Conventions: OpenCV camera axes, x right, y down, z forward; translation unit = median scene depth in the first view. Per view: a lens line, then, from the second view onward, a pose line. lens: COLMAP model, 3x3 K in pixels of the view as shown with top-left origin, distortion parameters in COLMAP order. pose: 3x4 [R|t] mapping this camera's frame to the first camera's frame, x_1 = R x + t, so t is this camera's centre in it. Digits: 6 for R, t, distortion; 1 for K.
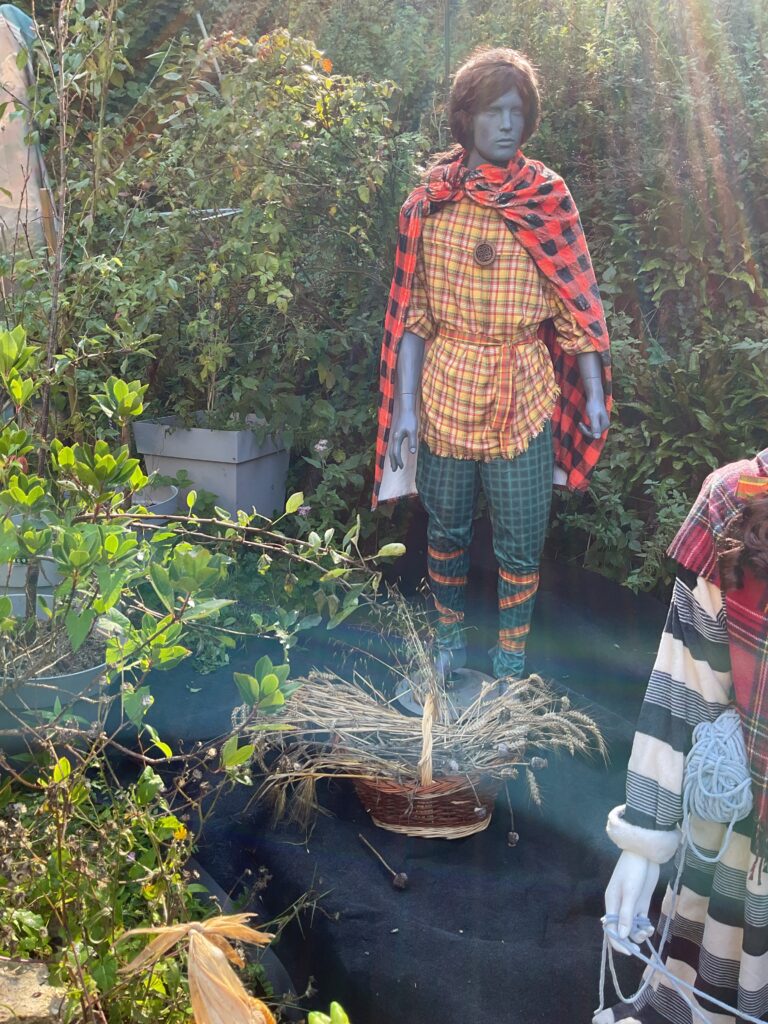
lens RADIAL K [[836.7, 0, 382.9], [0, 836.7, 505.4], [0, 0, 1]] dist [0.117857, -0.238923]
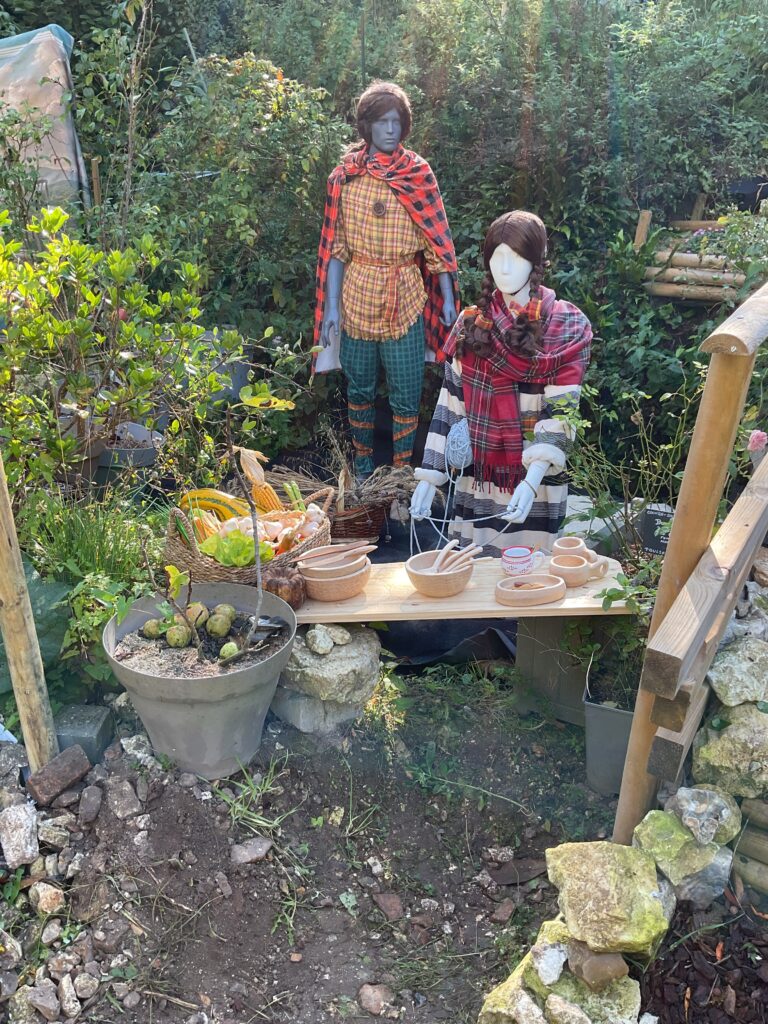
lens RADIAL K [[836.7, 0, 382.9], [0, 836.7, 505.4], [0, 0, 1]] dist [0.117857, -0.238923]
pose [[0.998035, -0.000361, 0.062661, 0.024111], [-0.002518, 0.998945, 0.045852, 0.190078], [-0.062612, -0.045920, 0.996981, -0.623571]]
